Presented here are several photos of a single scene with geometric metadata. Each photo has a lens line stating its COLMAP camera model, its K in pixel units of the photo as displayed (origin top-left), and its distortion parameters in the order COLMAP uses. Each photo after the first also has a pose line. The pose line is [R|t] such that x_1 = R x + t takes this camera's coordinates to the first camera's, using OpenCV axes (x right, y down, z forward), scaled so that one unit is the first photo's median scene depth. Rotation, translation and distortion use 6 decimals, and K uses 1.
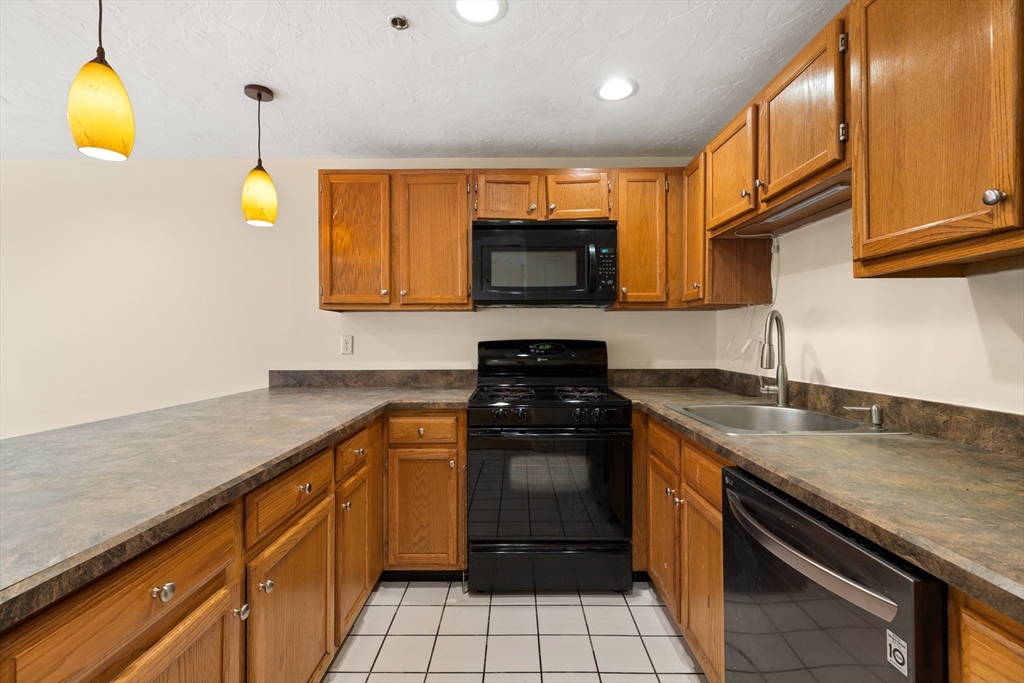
lens RADIAL K [[460.5, 0, 510.6], [0, 460.5, 340.1], [0, 0, 1]] dist [0.003873, 0.000344]
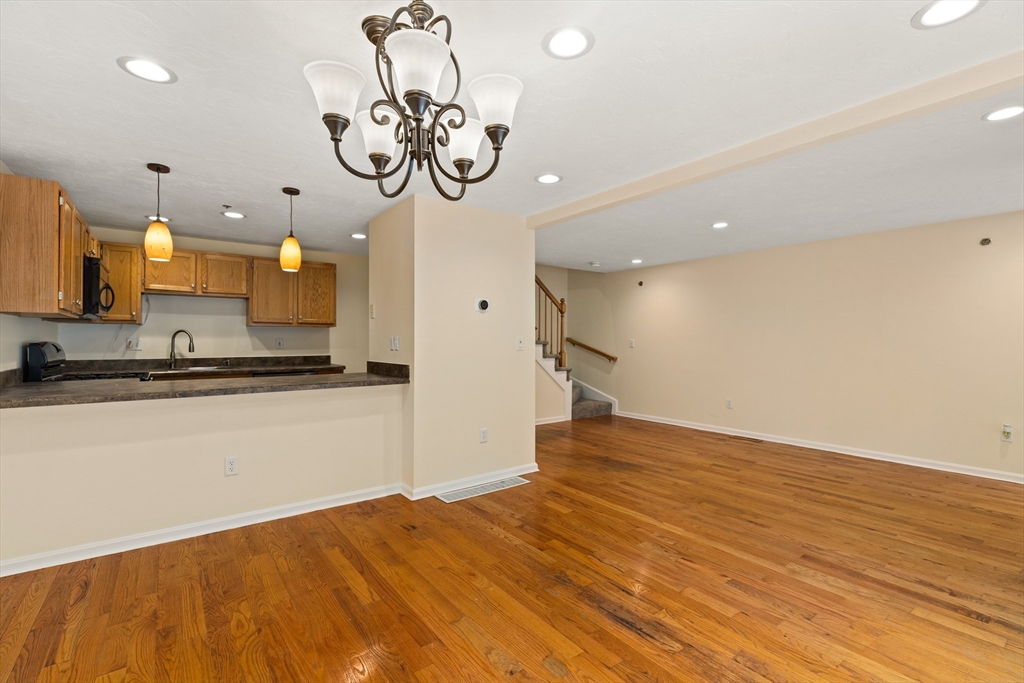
lens RADIAL K [[460.5, 0, 508.0], [0, 460.5, 339.3], [0, 0, 1]] dist [0.003873, 0.000344]
pose [[-0.594021, 0.001012, 0.804449, -2.186847], [-0.001929, 0.999995, -0.002682, -0.005217], [-0.804447, -0.003145, -0.594016, 0.914599]]
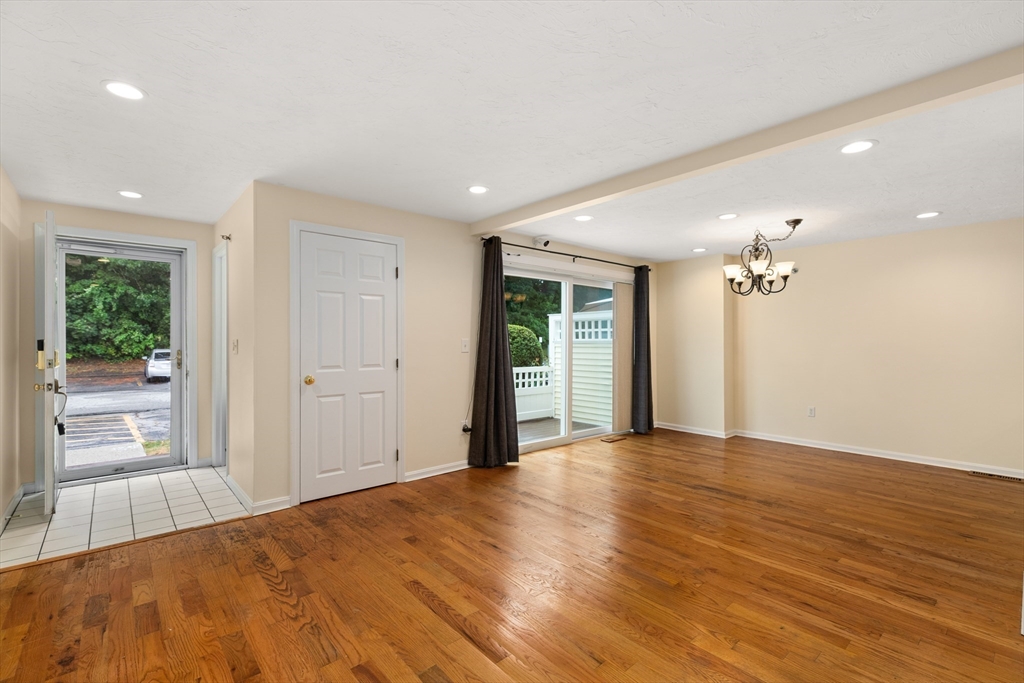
lens RADIAL K [[460.5, 0, 517.1], [0, 460.5, 343.7], [0, 0, 1]] dist [0.003873, 0.000344]
pose [[0.661742, 0.006610, -0.749703, -0.796940], [-0.003323, 0.999977, 0.005883, -0.003638], [0.749725, -0.001402, 0.661749, -1.477268]]
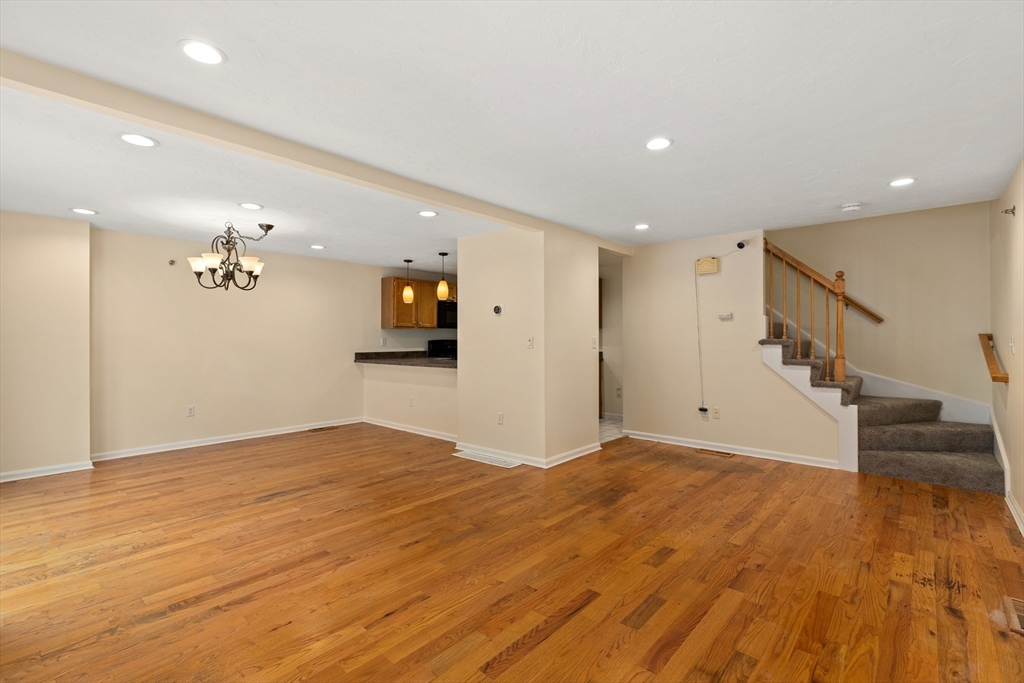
lens RADIAL K [[460.5, 0, 509.9], [0, 460.5, 333.5], [0, 0, 1]] dist [0.003873, 0.000344]
pose [[0.668154, 0.009954, 0.743956, -2.257754], [-0.000239, 0.999913, -0.013164, -0.002124], [-0.744023, 0.008618, 0.668098, -1.506154]]
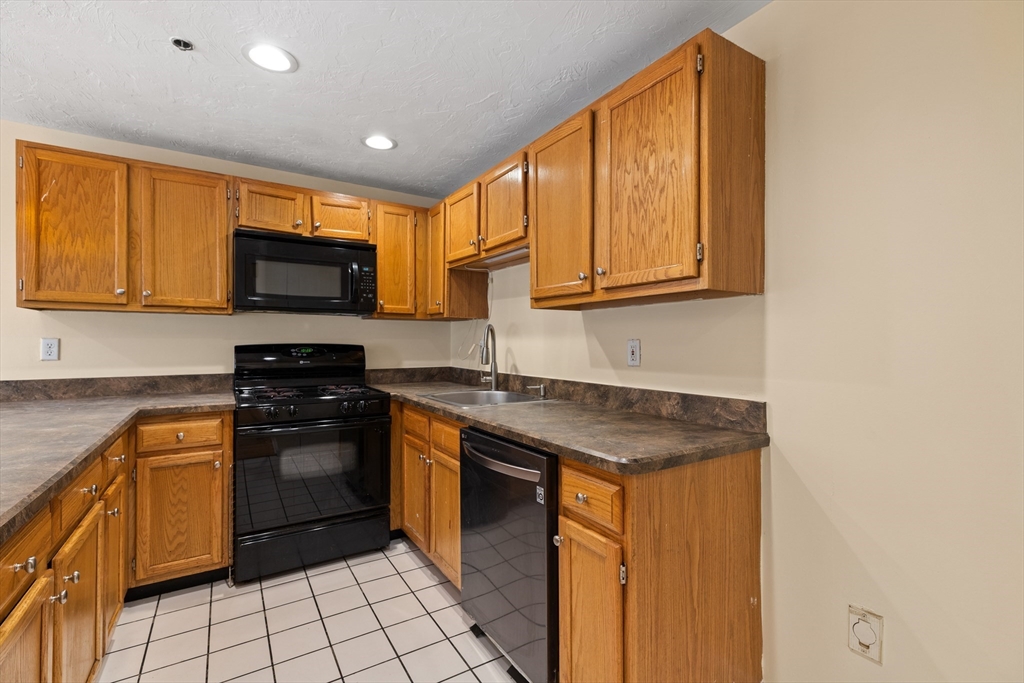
lens RADIAL K [[460.5, 0, 510.6], [0, 460.5, 342.9], [0, 0, 1]] dist [0.003873, 0.000344]
pose [[0.843941, 0.003060, 0.536427, -0.126202], [-0.002939, 0.999995, -0.001080, -0.003870], [-0.536428, -0.000665, 0.843946, -0.217325]]
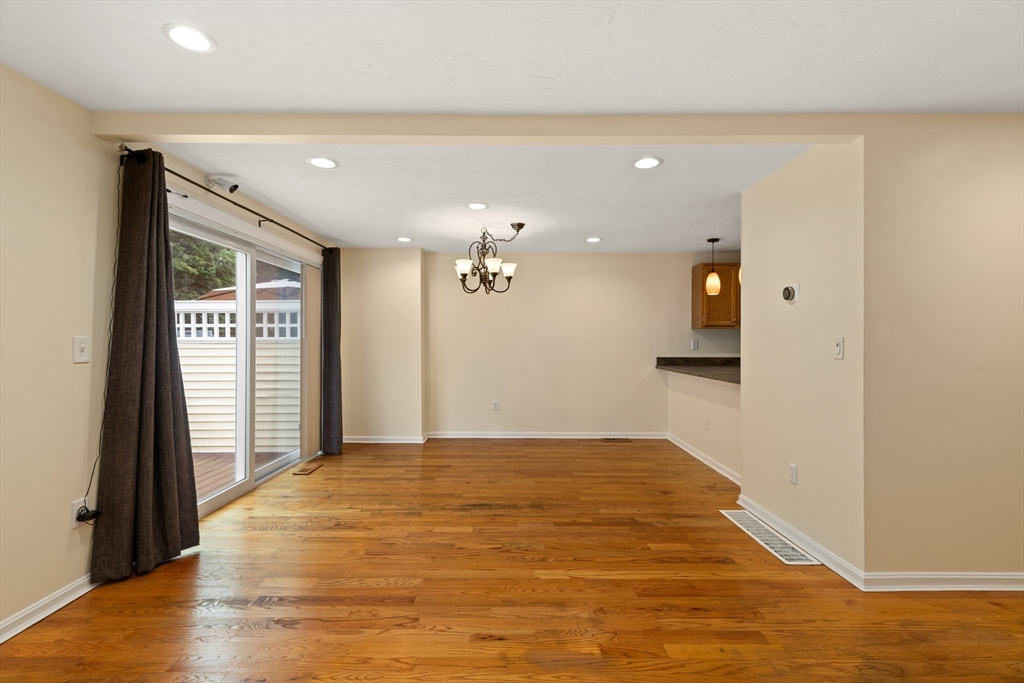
lens RADIAL K [[460.5, 0, 513.9], [0, 460.5, 342.4], [0, 0, 1]] dist [0.003873, 0.000344]
pose [[0.999990, 0.003242, -0.003222, -1.480095], [-0.003233, 0.999991, 0.002845, -0.004156], [0.003231, -0.002834, 0.999991, -1.334162]]
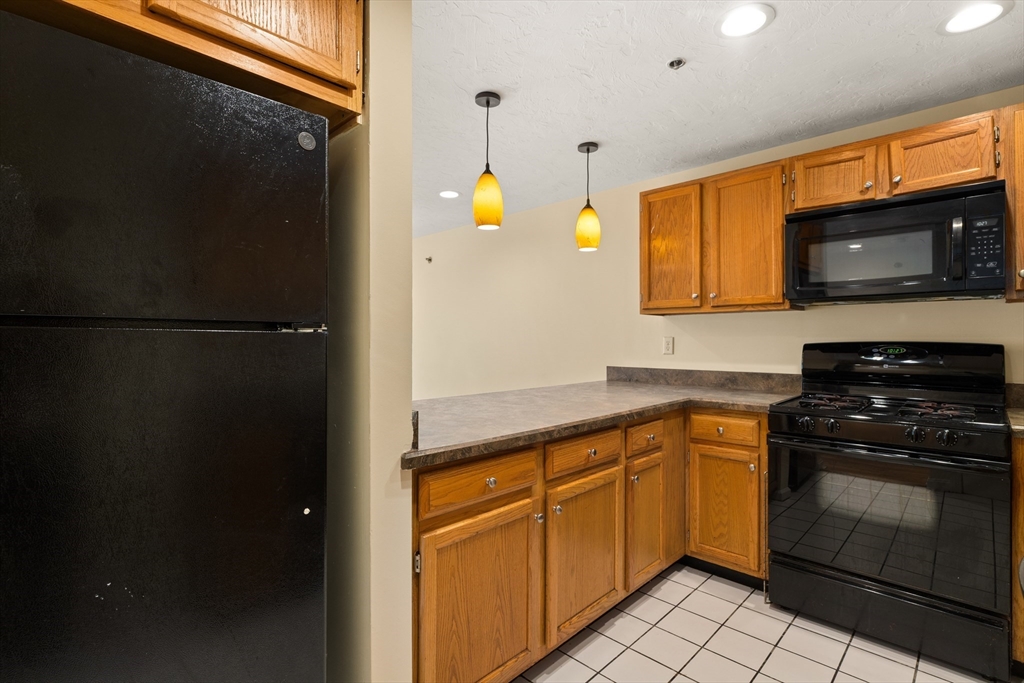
lens RADIAL K [[483.6, 0, 505.5], [0, 483.6, 339.3], [0, 0, 1]] dist [-0.000113, -0.000689]
pose [[0.716552, 0.001743, -0.697532, 0.213395], [-0.003583, 0.999993, -0.001182, -0.002299], [0.697524, 0.003346, 0.716553, -0.109784]]
